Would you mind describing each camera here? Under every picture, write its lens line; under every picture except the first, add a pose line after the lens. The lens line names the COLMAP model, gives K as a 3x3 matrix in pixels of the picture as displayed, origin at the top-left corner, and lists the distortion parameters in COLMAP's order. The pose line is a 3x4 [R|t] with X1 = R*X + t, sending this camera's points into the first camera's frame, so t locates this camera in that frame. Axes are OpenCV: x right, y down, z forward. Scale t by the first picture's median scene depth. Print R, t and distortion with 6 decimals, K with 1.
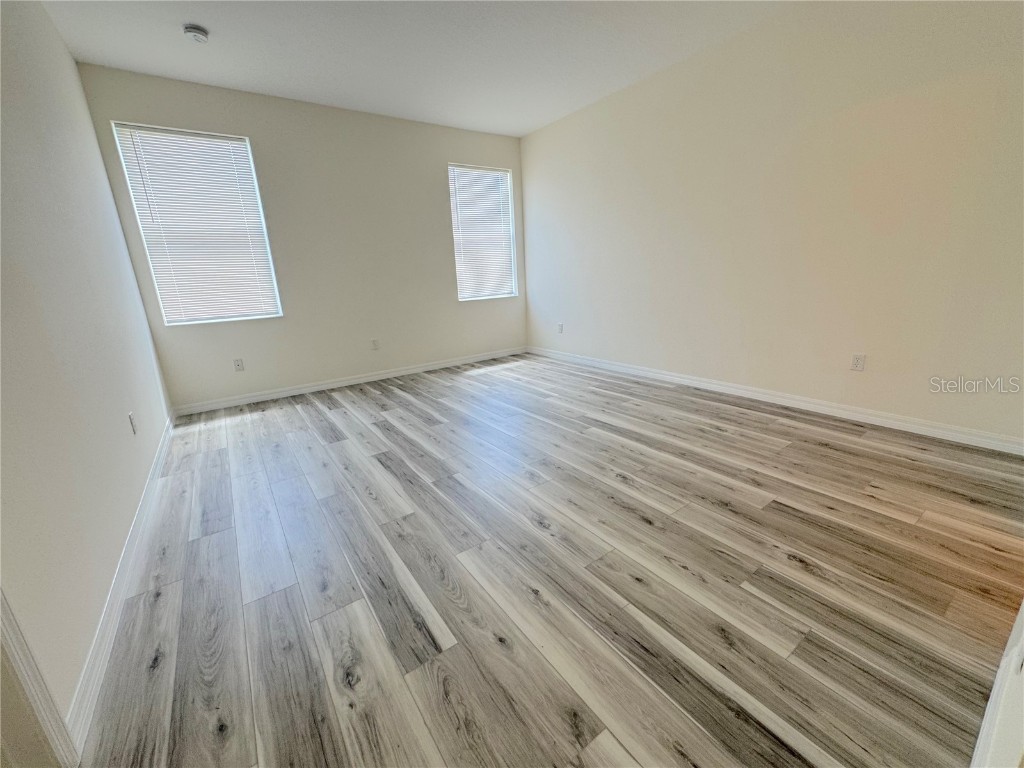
lens RADIAL K [[428.0, 0, 511.9], [0, 428.0, 386.2], [0, 0, 1]] dist [-0.003928, -0.000406]
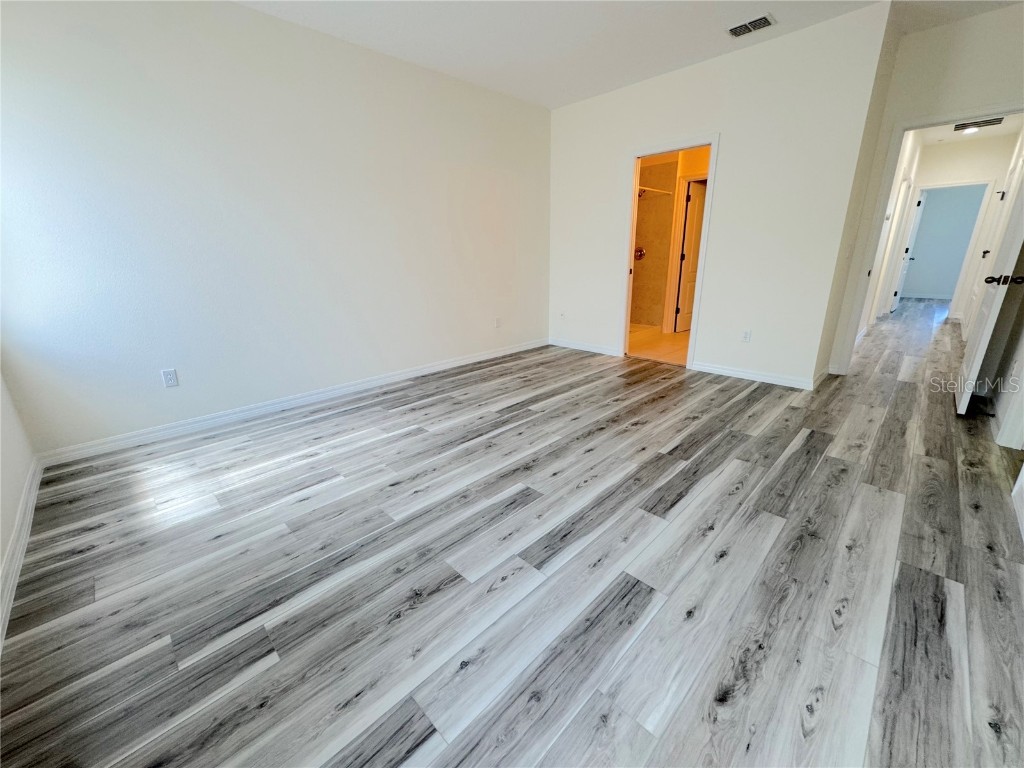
lens RADIAL K [[428.0, 0, 511.9], [0, 428.0, 386.2], [0, 0, 1]] dist [-0.003928, -0.000406]
pose [[-0.200977, -0.238797, 0.950044, -0.809076], [0.278742, 0.915801, 0.289156, -0.275458], [-0.939101, 0.322931, -0.117492, 1.137472]]
